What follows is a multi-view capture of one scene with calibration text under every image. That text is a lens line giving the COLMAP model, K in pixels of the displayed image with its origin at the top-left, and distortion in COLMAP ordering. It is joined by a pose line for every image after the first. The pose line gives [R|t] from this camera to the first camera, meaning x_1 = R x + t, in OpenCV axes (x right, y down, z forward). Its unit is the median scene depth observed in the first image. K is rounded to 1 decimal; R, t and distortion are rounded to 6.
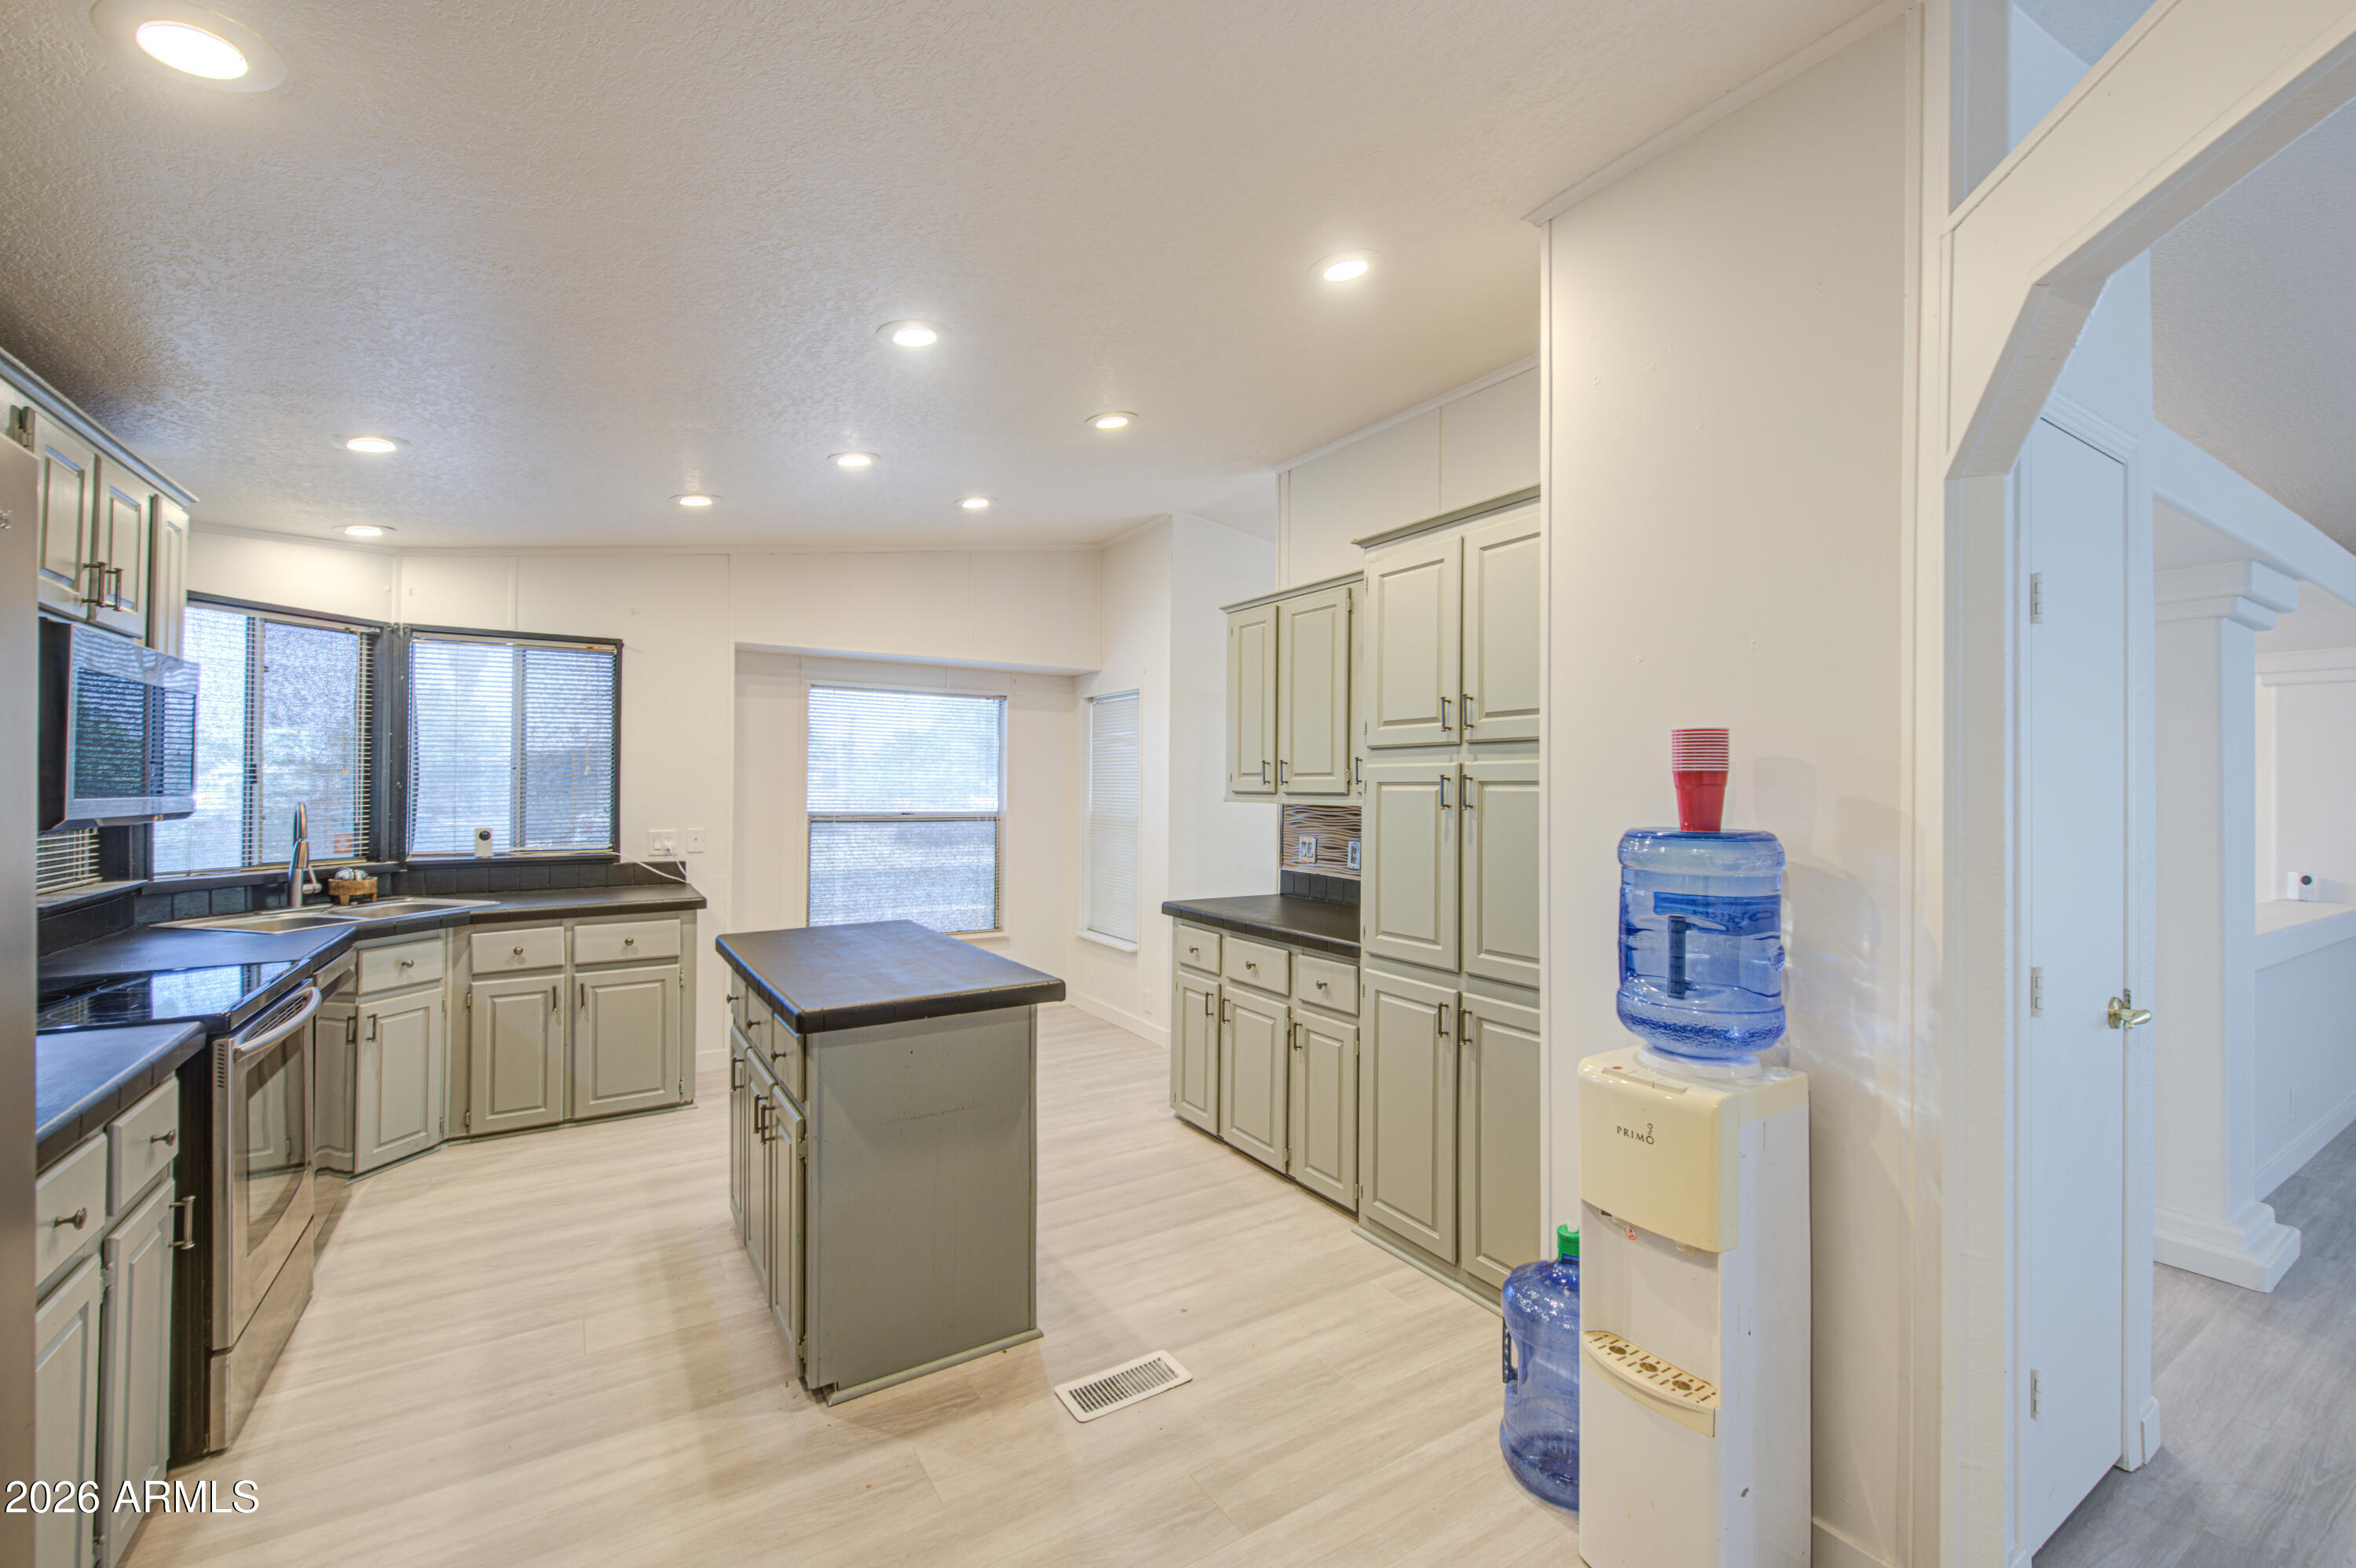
lens RADIAL K [[976.8, 0, 1193.7], [0, 976.8, 777.2], [0, 0, 1]] dist [0.019200, -0.011425]
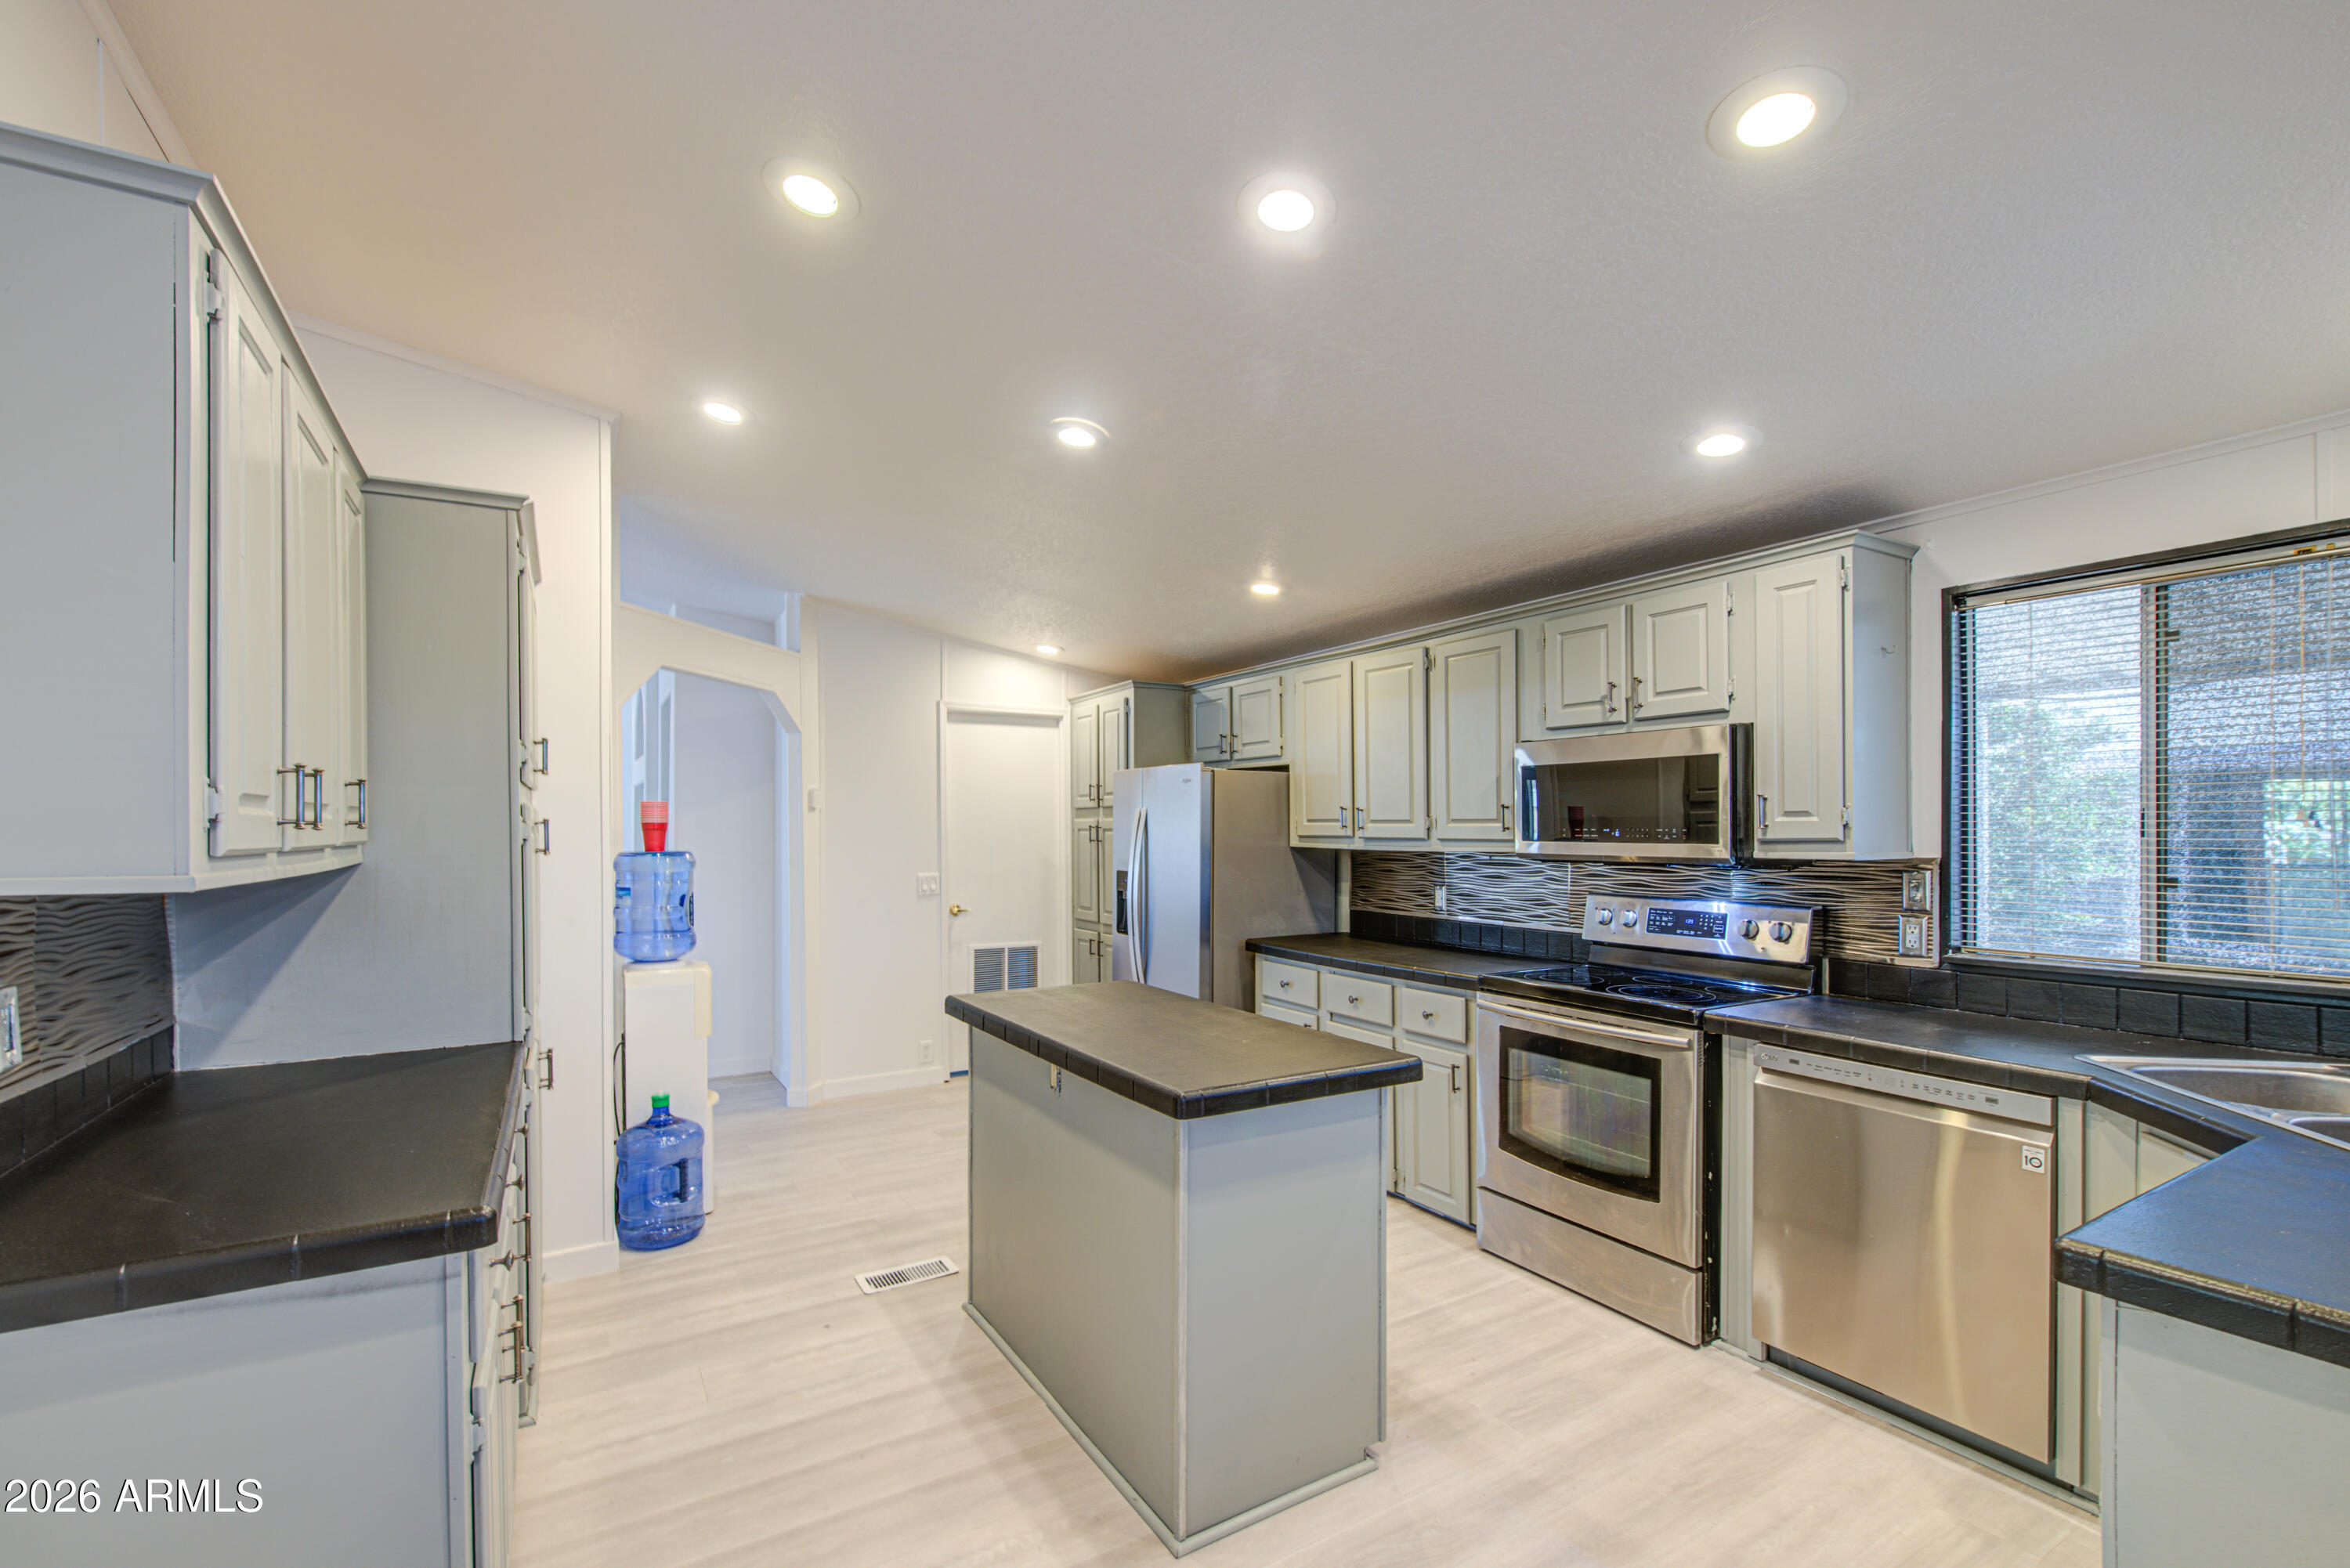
lens RADIAL K [[1010.4, 0, 1162.7], [0, 1010.4, 837.8], [0, 0, 1]] dist [-0.000647, -0.000673]
pose [[-0.999479, -0.004287, 0.031975, -0.316841], [-0.004293, 0.999991, -0.000101, 0.011346], [-0.031974, -0.000239, -0.999489, 1.627718]]
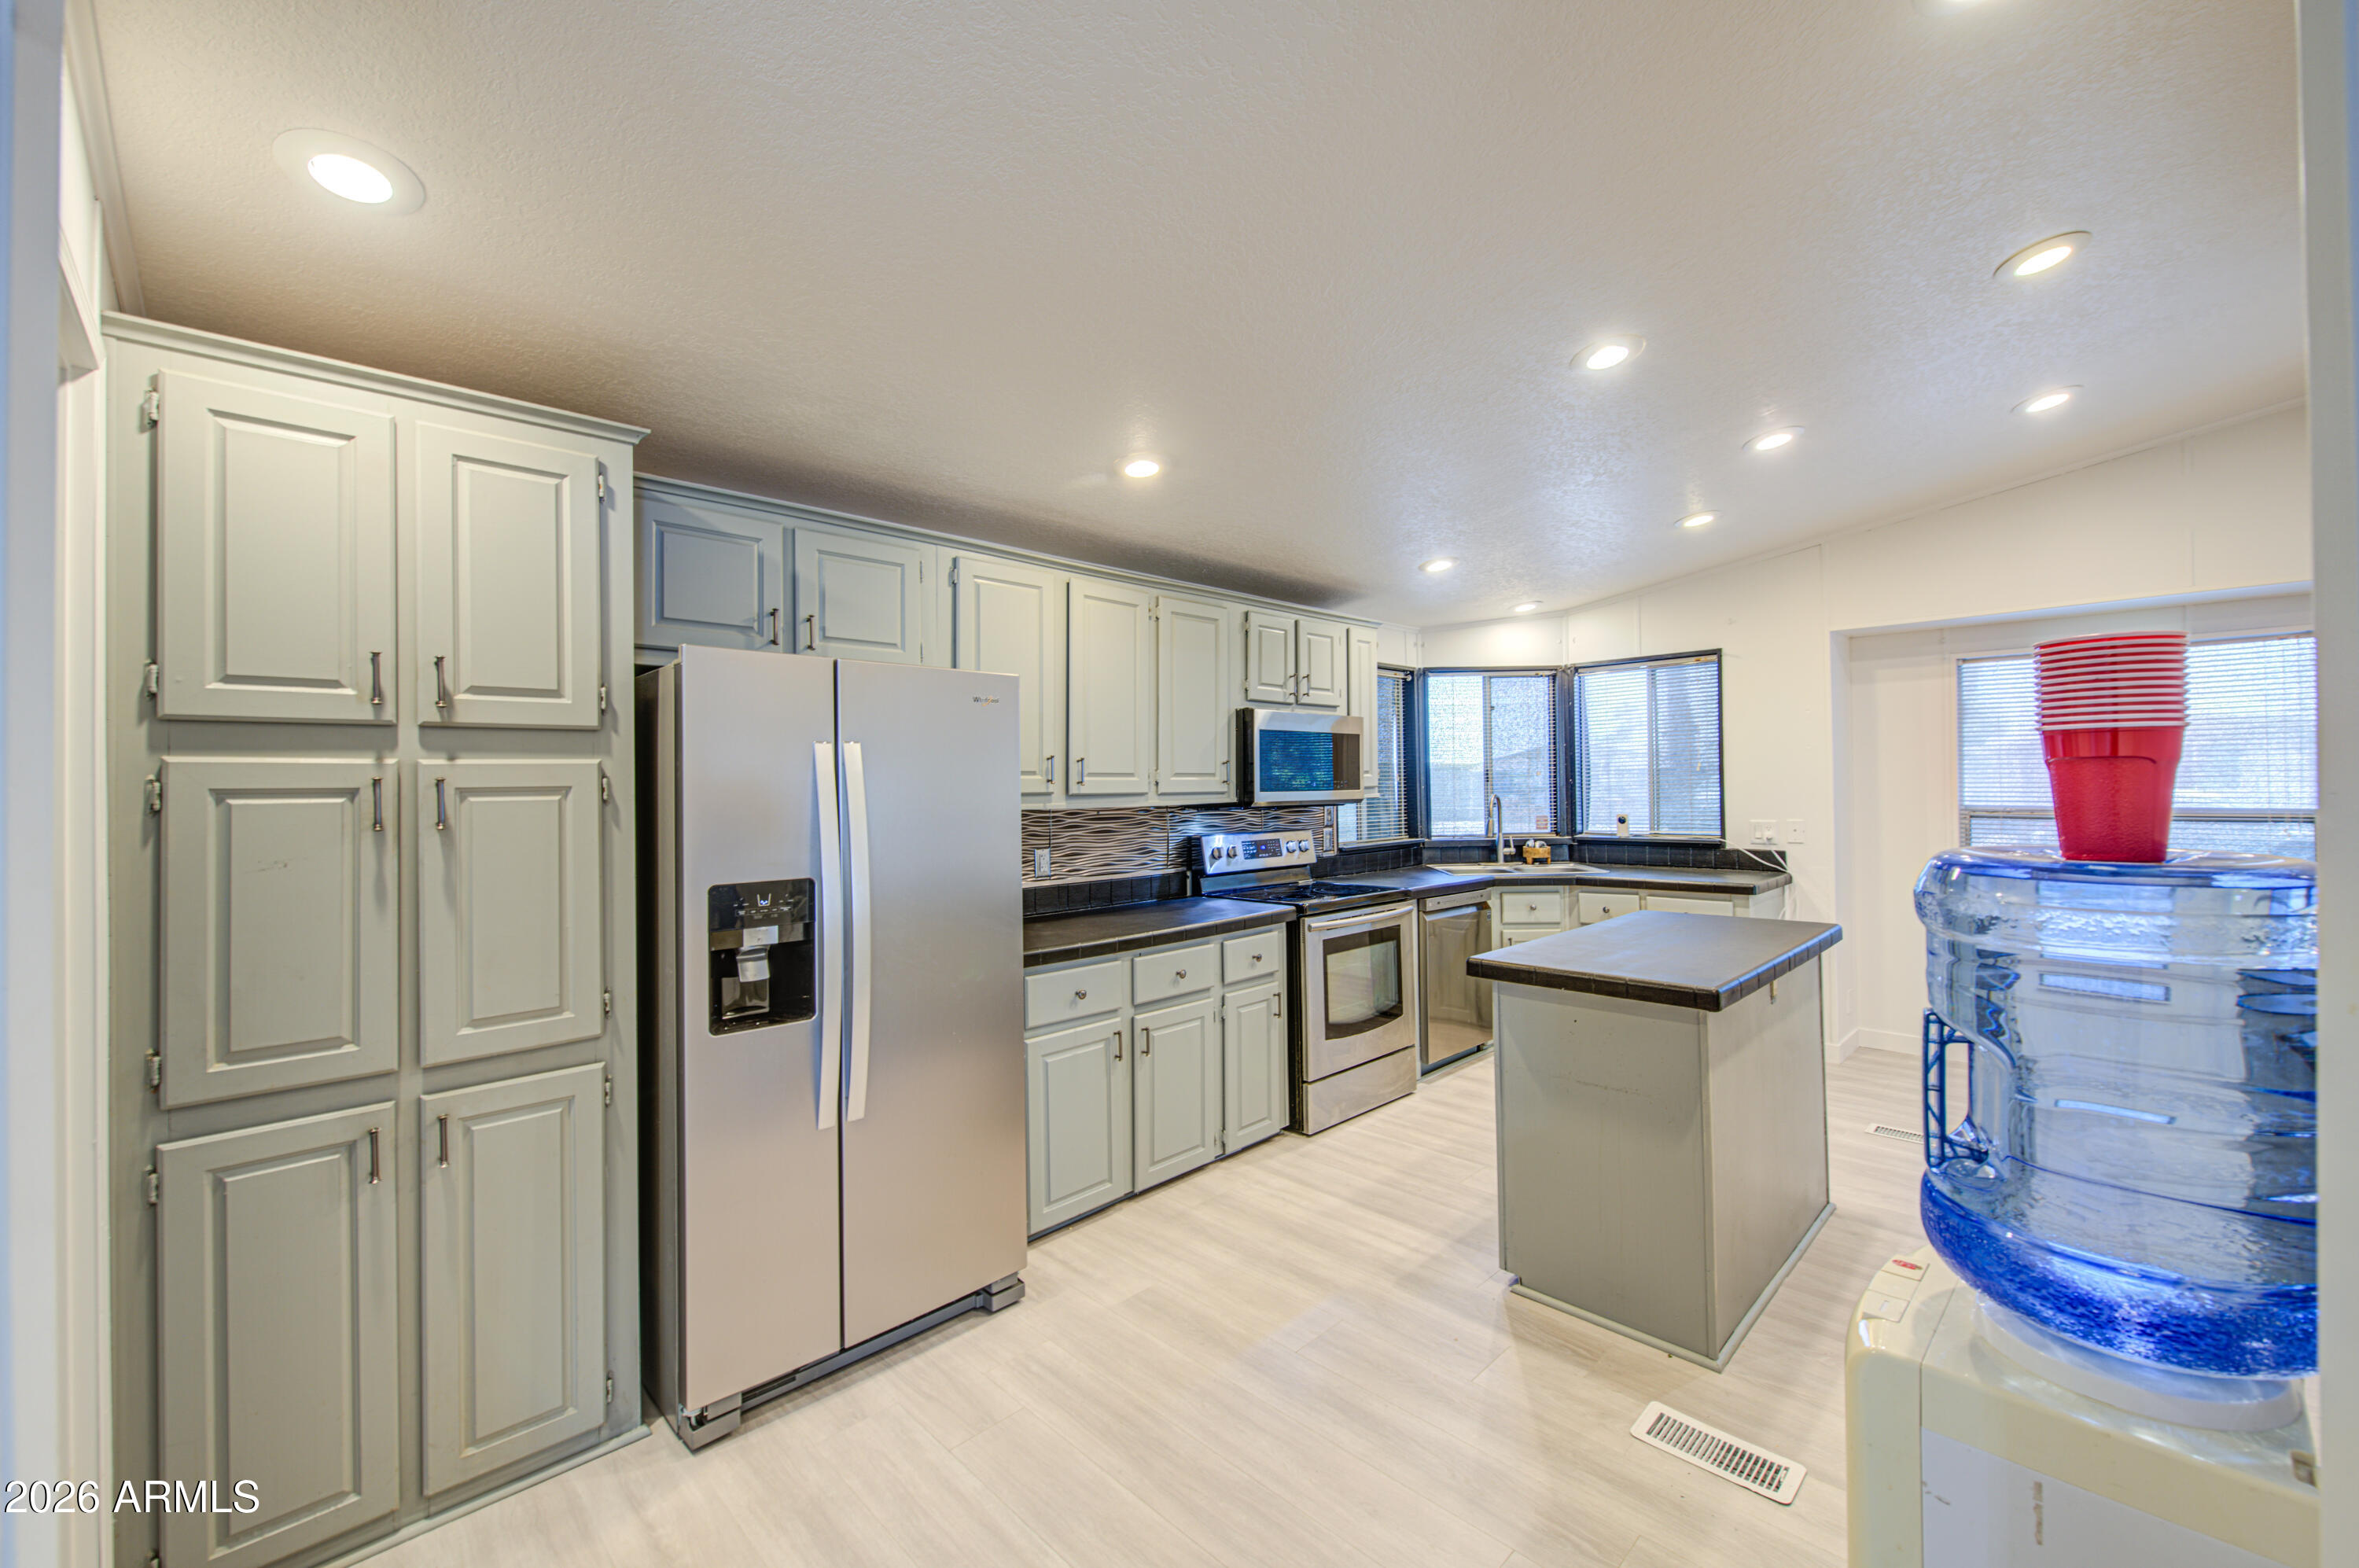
lens RADIAL K [[939.8, 0, 1192.7], [0, 939.8, 774.1], [0, 0, 1]] dist [-0.002079, -0.000590]
pose [[0.208531, -0.020443, -0.977802, 0.457651], [0.023488, 0.999598, -0.015889, 0.007332], [0.977734, -0.019654, 0.208927, 0.255356]]
